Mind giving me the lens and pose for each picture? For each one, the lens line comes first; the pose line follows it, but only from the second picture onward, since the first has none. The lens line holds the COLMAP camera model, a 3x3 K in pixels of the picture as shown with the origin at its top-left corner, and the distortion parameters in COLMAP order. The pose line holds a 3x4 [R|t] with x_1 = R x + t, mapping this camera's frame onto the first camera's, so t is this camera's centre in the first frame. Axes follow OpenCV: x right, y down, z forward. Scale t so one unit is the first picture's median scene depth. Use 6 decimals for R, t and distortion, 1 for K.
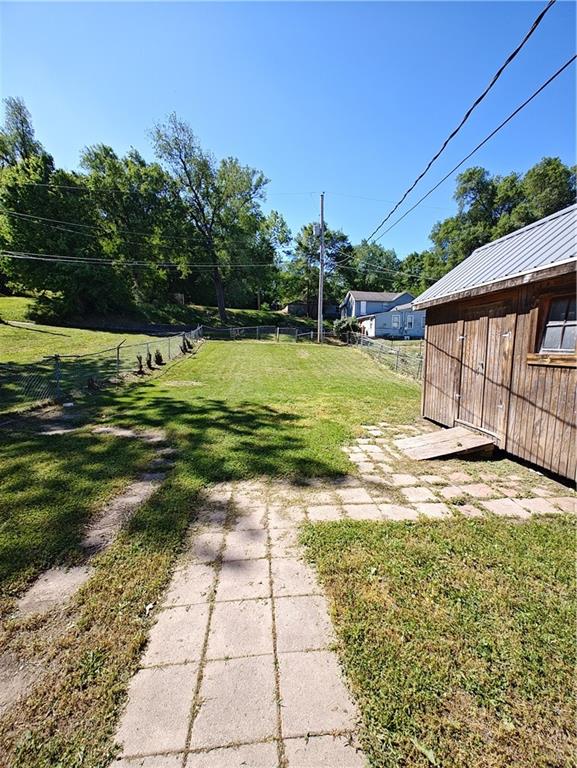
lens RADIAL K [[312.1, 0, 292.4], [0, 312.1, 391.9], [0, 0, 1]] dist [-0.001573, 0.000345]
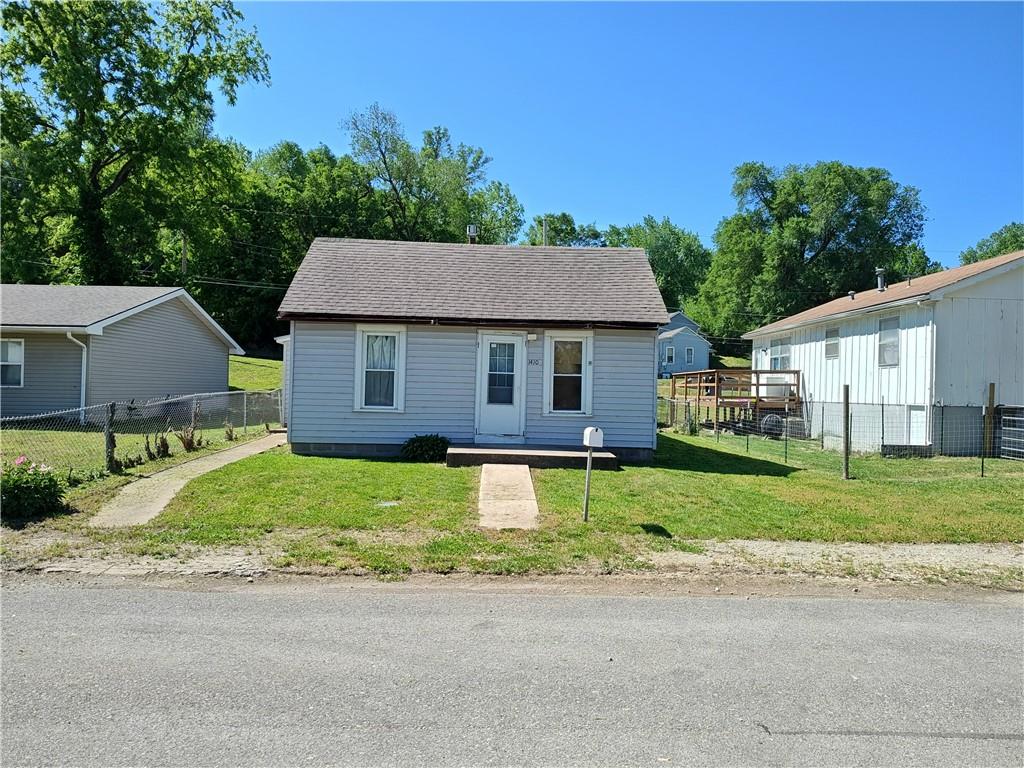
lens RADIAL K [[684.8, 0, 513.6], [0, 684.8, 389.8], [0, 0, 1]] dist [0.003264, 0.000351]
pose [[0.999532, 0.006077, -0.029981, 0.037035], [-0.010349, 0.989458, -0.144450, 0.099002], [0.028787, 0.144693, 0.989058, -0.615679]]
